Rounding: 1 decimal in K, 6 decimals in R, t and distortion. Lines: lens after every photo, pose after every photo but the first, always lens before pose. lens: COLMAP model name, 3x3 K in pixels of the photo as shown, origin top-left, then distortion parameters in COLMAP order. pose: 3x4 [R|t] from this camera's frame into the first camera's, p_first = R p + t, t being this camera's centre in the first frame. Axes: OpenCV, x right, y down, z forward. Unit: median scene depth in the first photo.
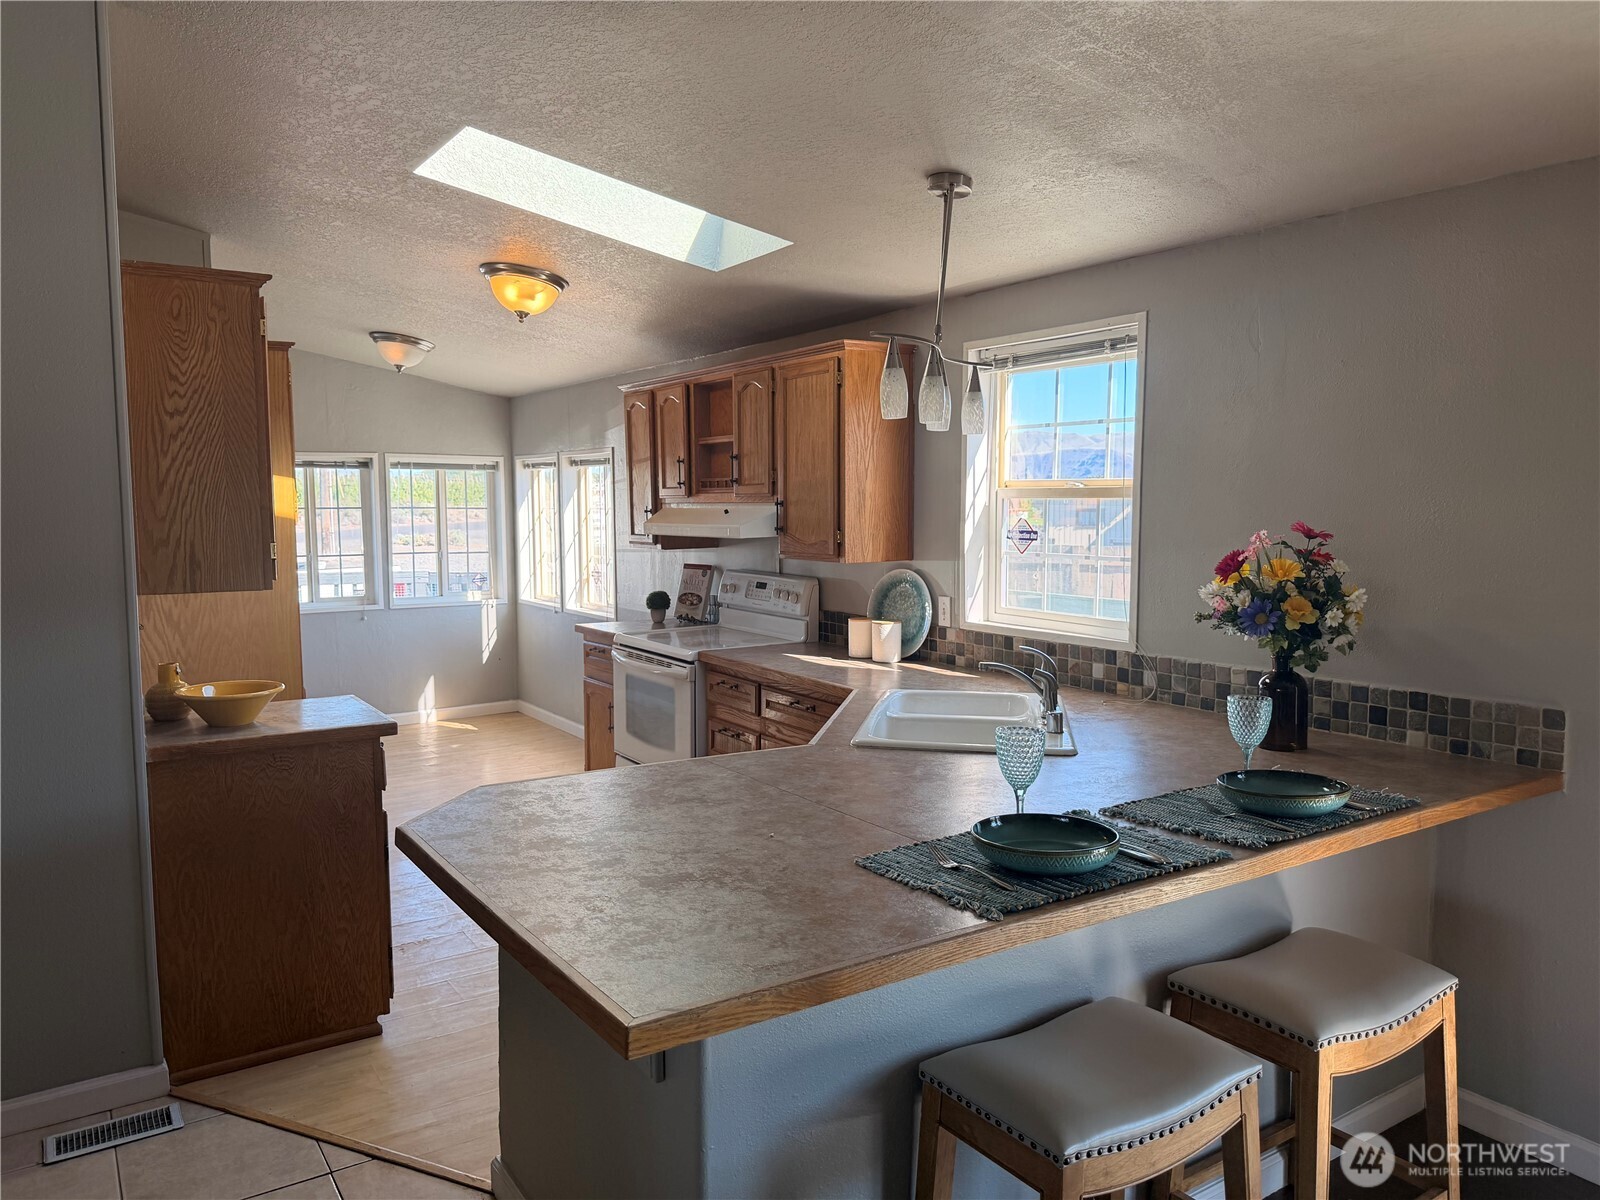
lens RADIAL K [[1105.8, 0, 796.6], [0, 1105.8, 602.5], [0, 0, 1]] dist [0.053978, -0.078356]
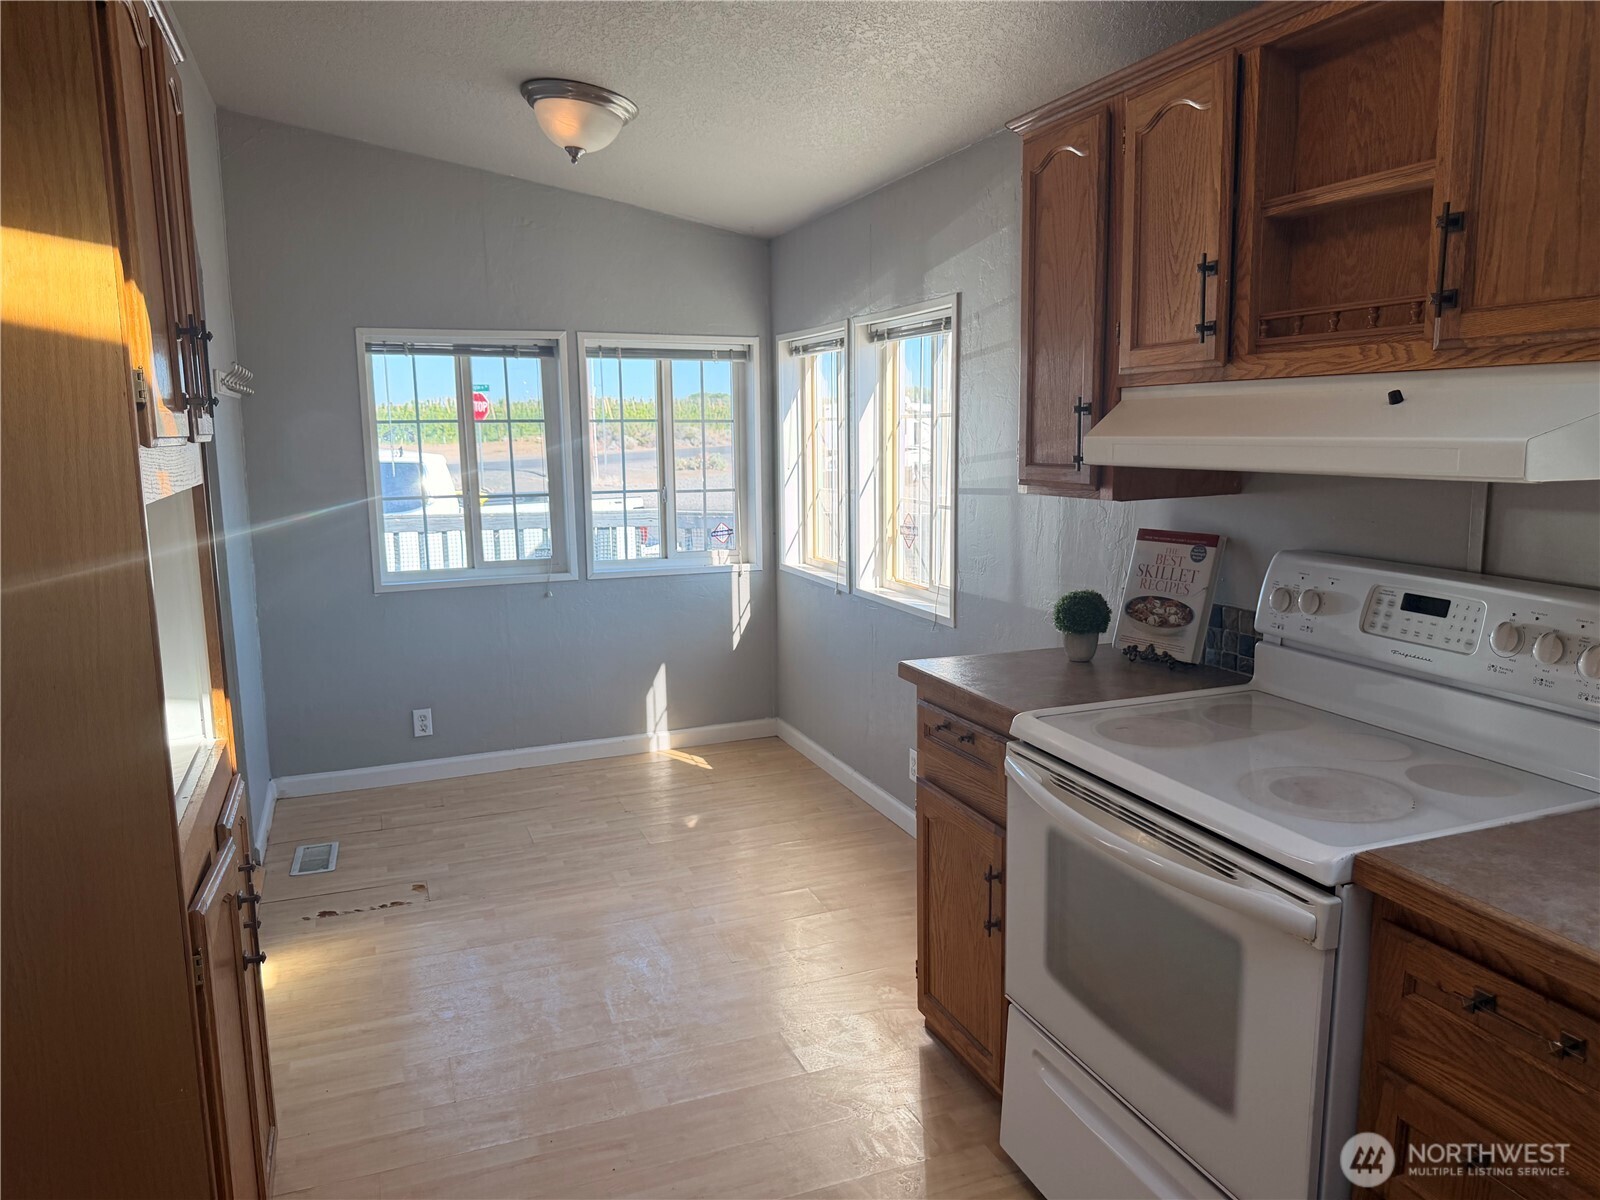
lens RADIAL K [[1105.8, 0, 805.2], [0, 1105.8, 593.3], [0, 0, 1]] dist [0.053978, -0.078356]
pose [[0.975907, 0.026181, -0.216612, -0.174416], [-0.013143, 0.998026, 0.061415, -0.044795], [0.217792, -0.057088, 0.974324, 0.681903]]
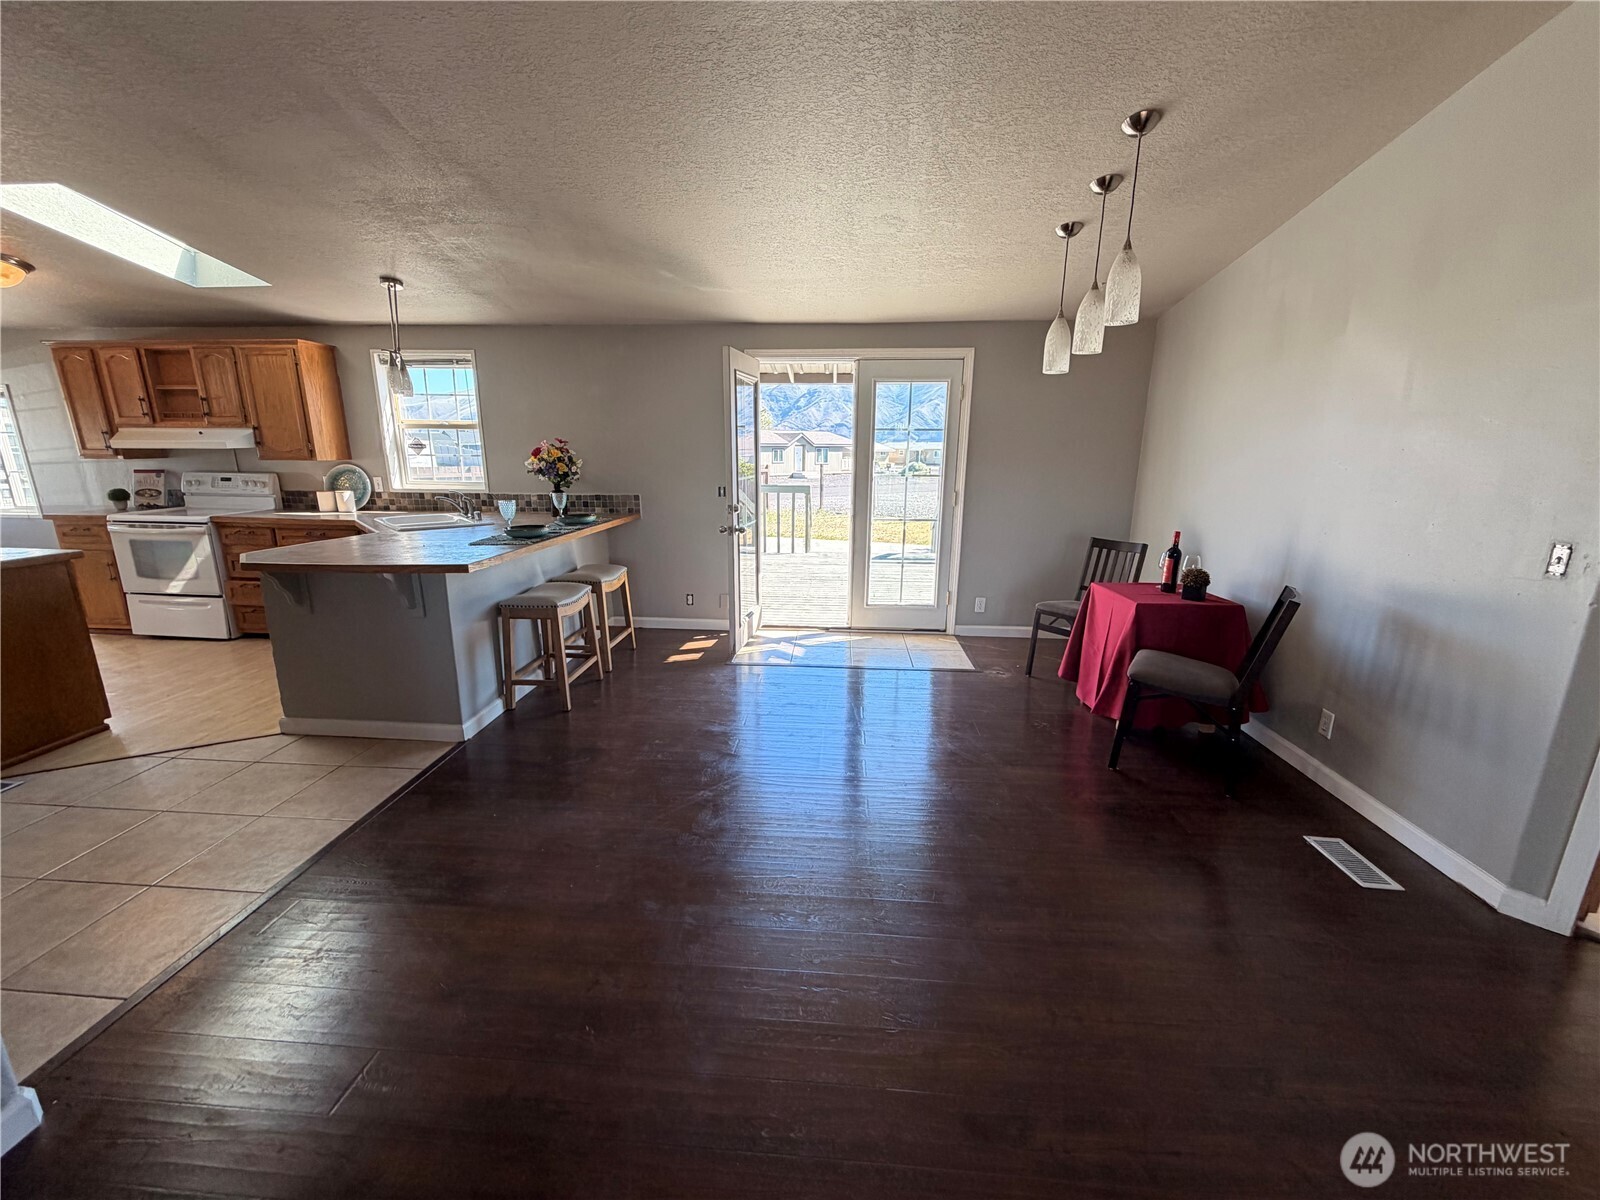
lens RADIAL K [[635.8, 0, 791.9], [0, 635.8, 600.3], [0, 0, 1]] dist [0.002387, -0.000707]
pose [[0.614777, -0.177254, 0.768525, -0.320060], [0.063339, 0.982367, 0.175908, 0.056567], [-0.786154, -0.059466, 0.615164, -0.324716]]
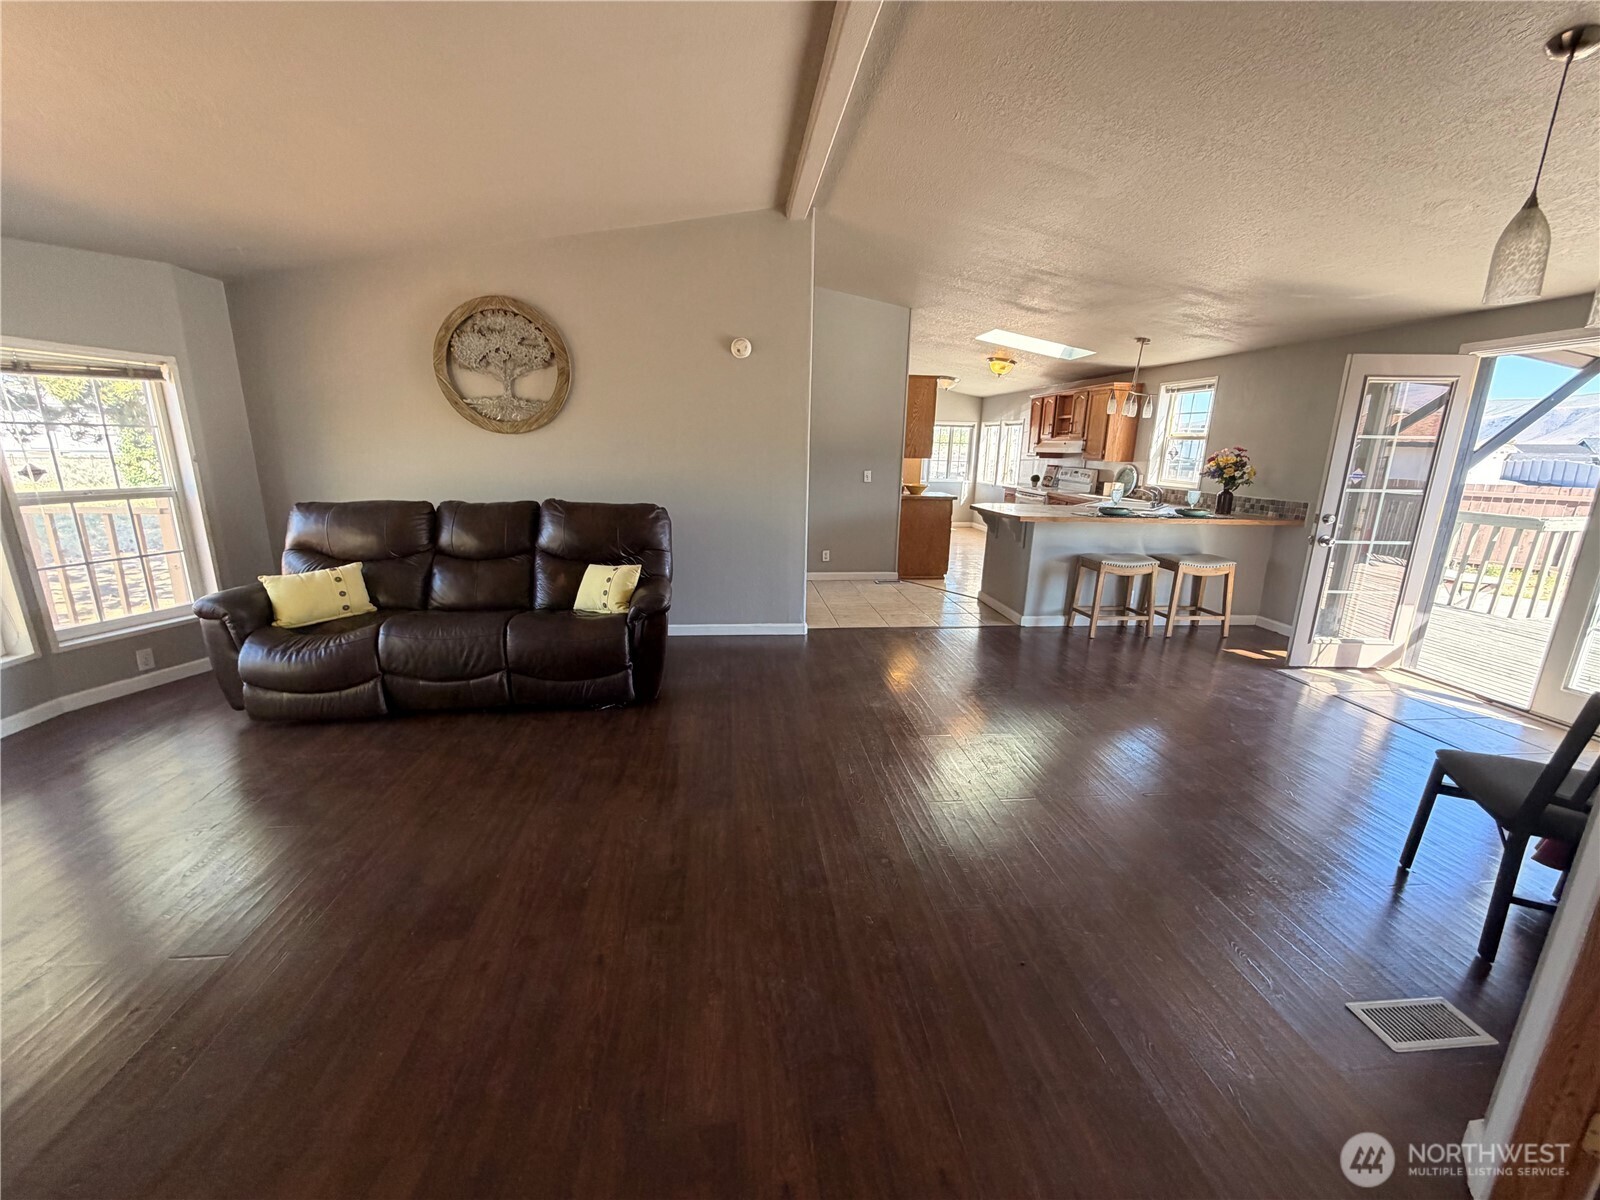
lens RADIAL K [[635.8, 0, 792.4], [0, 635.8, 596.0], [0, 0, 1]] dist [0.002387, -0.000707]
pose [[0.880465, 0.130712, -0.455737, 0.121898], [-0.065946, 0.985664, 0.155298, 0.100857], [0.469503, -0.106681, 0.876462, -0.836476]]
